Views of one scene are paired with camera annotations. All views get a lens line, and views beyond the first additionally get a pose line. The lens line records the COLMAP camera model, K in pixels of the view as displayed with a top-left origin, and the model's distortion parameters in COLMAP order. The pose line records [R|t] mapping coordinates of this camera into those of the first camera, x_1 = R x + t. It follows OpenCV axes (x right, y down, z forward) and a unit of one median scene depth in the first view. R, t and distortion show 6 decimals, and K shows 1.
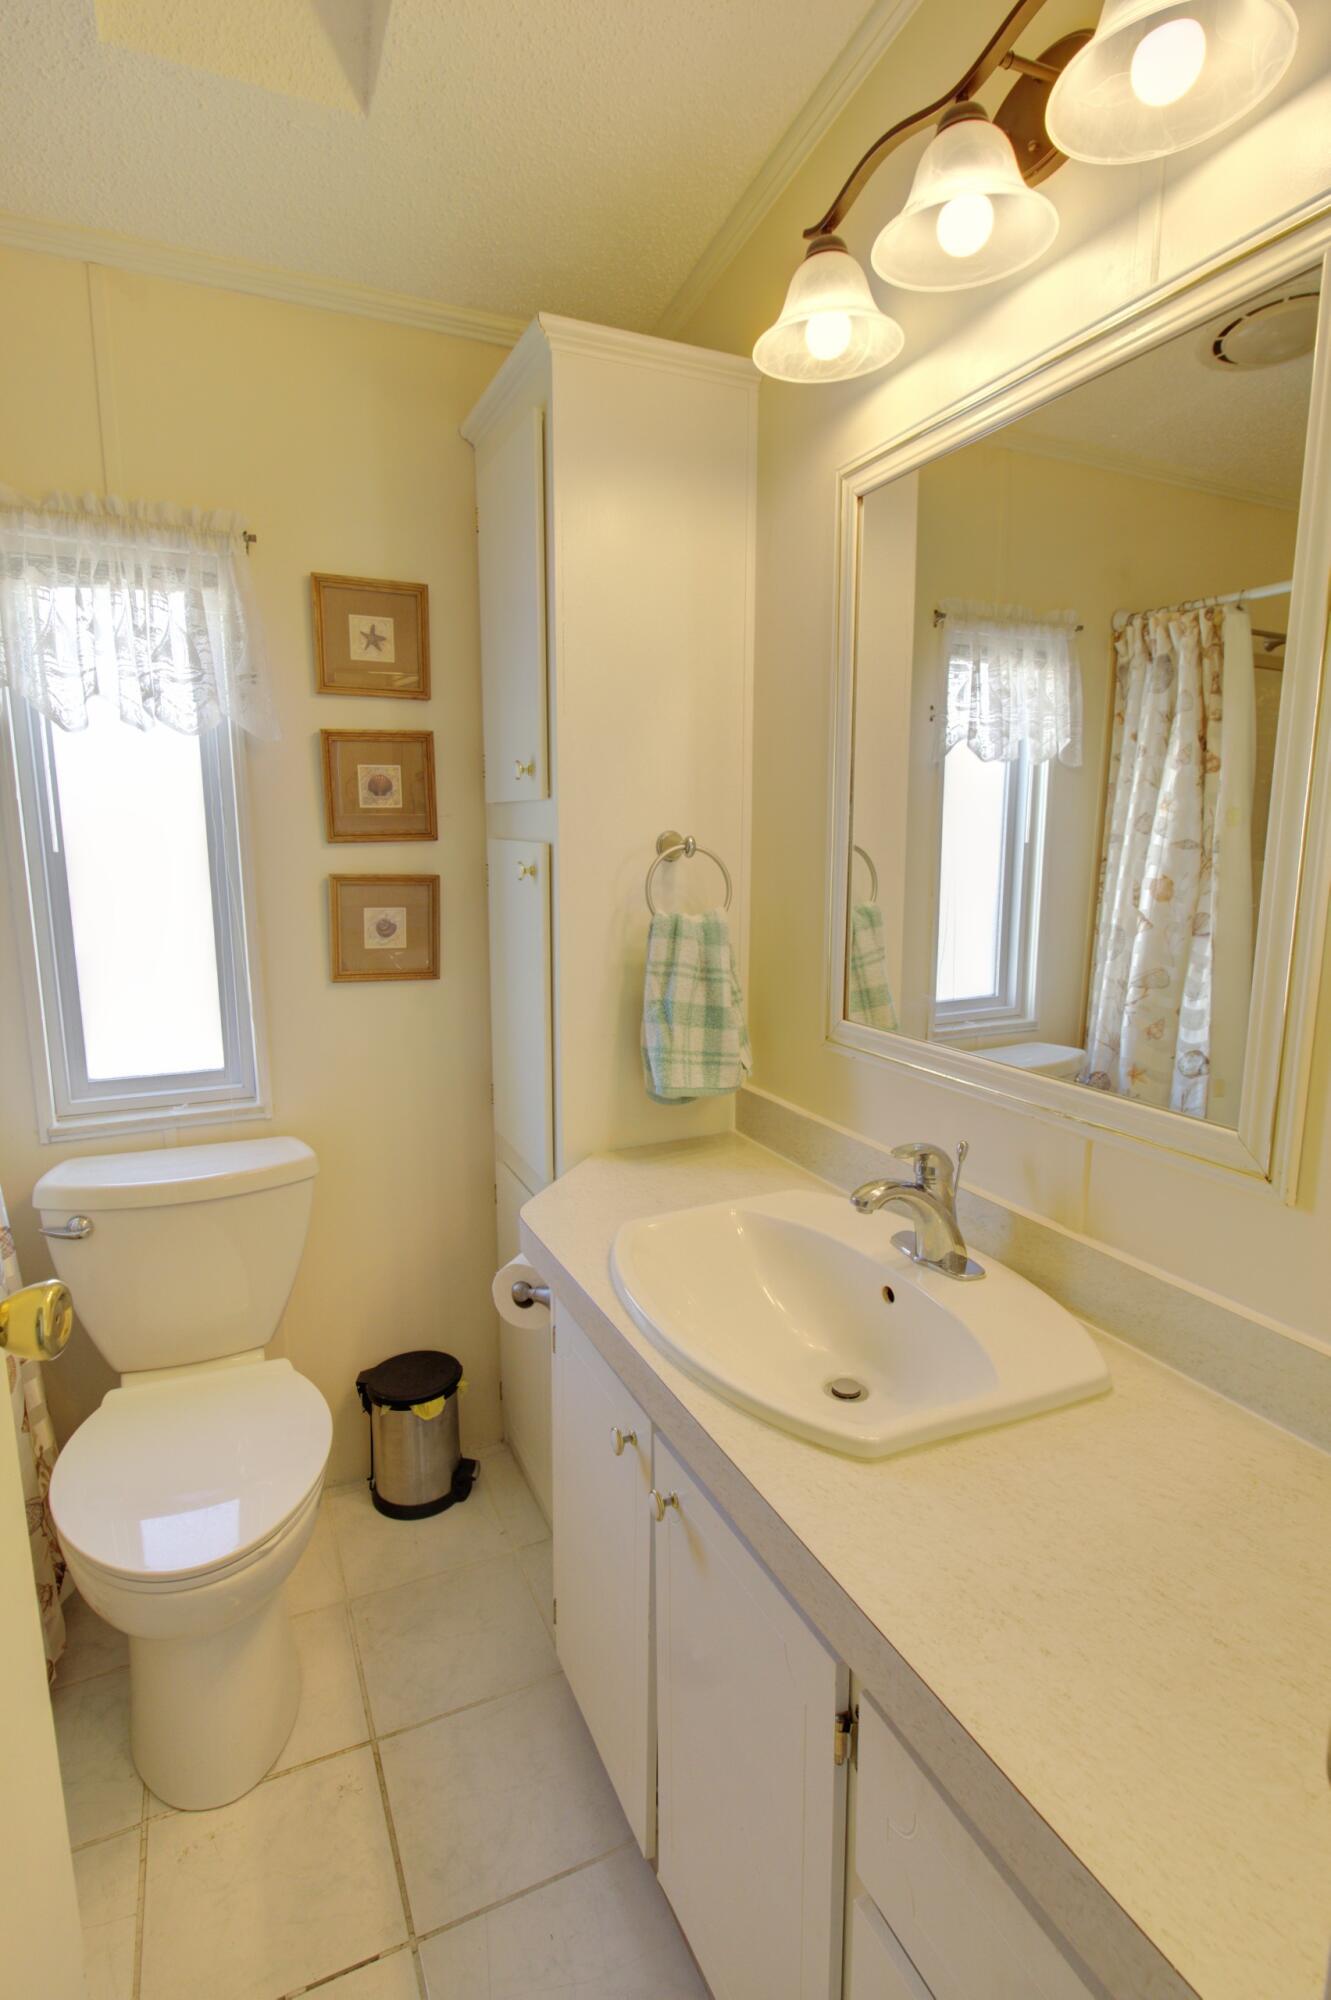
lens RADIAL K [[1001.4, 0, 662.3], [0, 1001.4, 1004.4], [0, 0, 1]] dist [-0.006351, -0.000835]
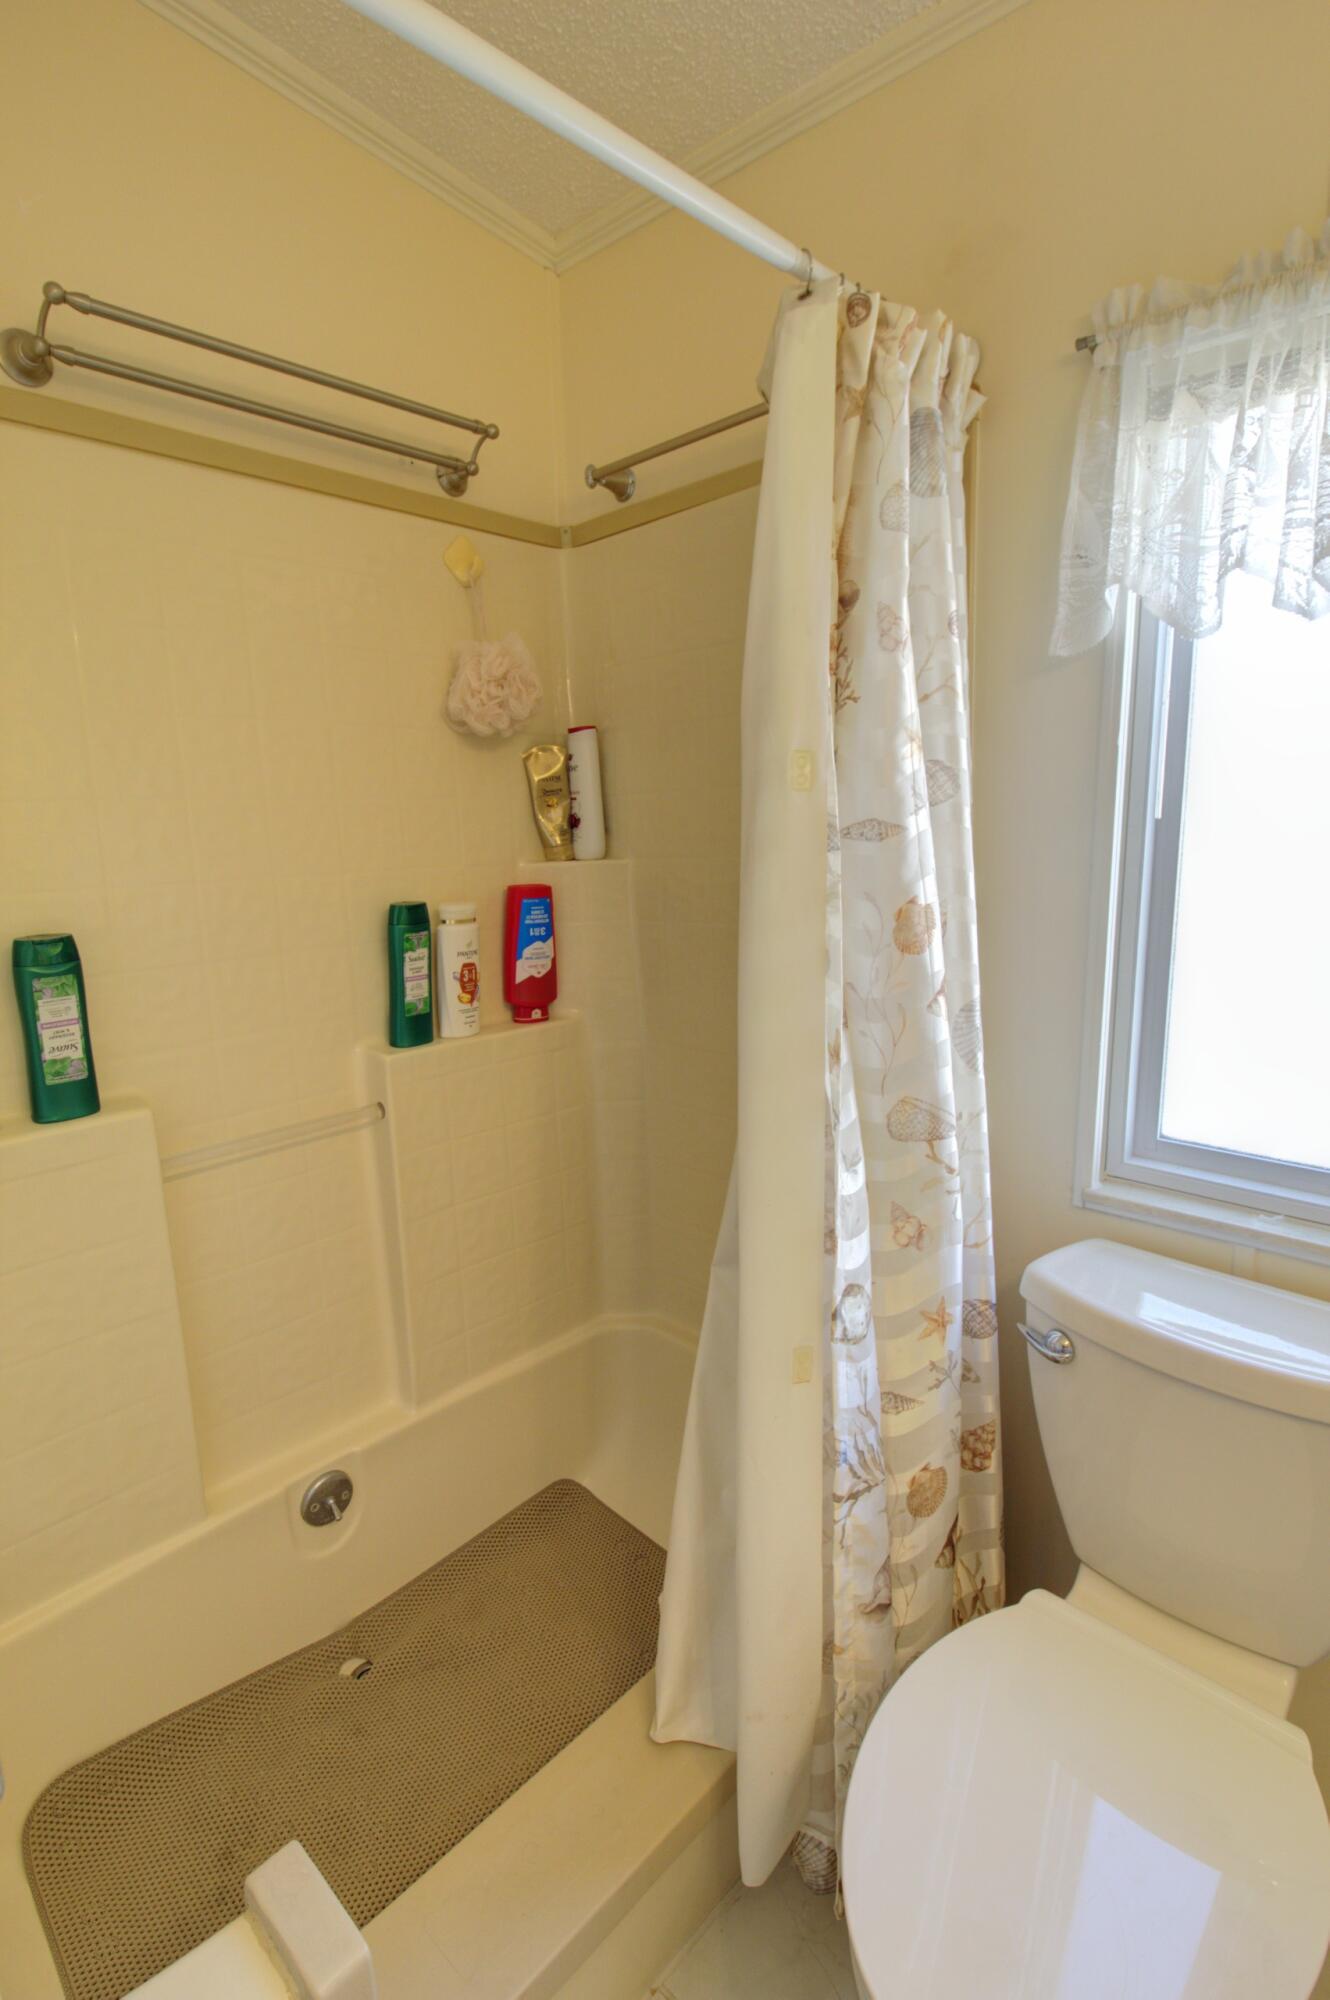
lens RADIAL K [[1001.4, 0, 658.9], [0, 1001.4, 996.5], [0, 0, 1]] dist [-0.006351, -0.000835]
pose [[0.384752, 0.167521, -0.907691, -0.087035], [-0.137287, 0.982840, 0.123197, -0.070002], [0.912753, 0.077214, 0.401148, 0.424072]]
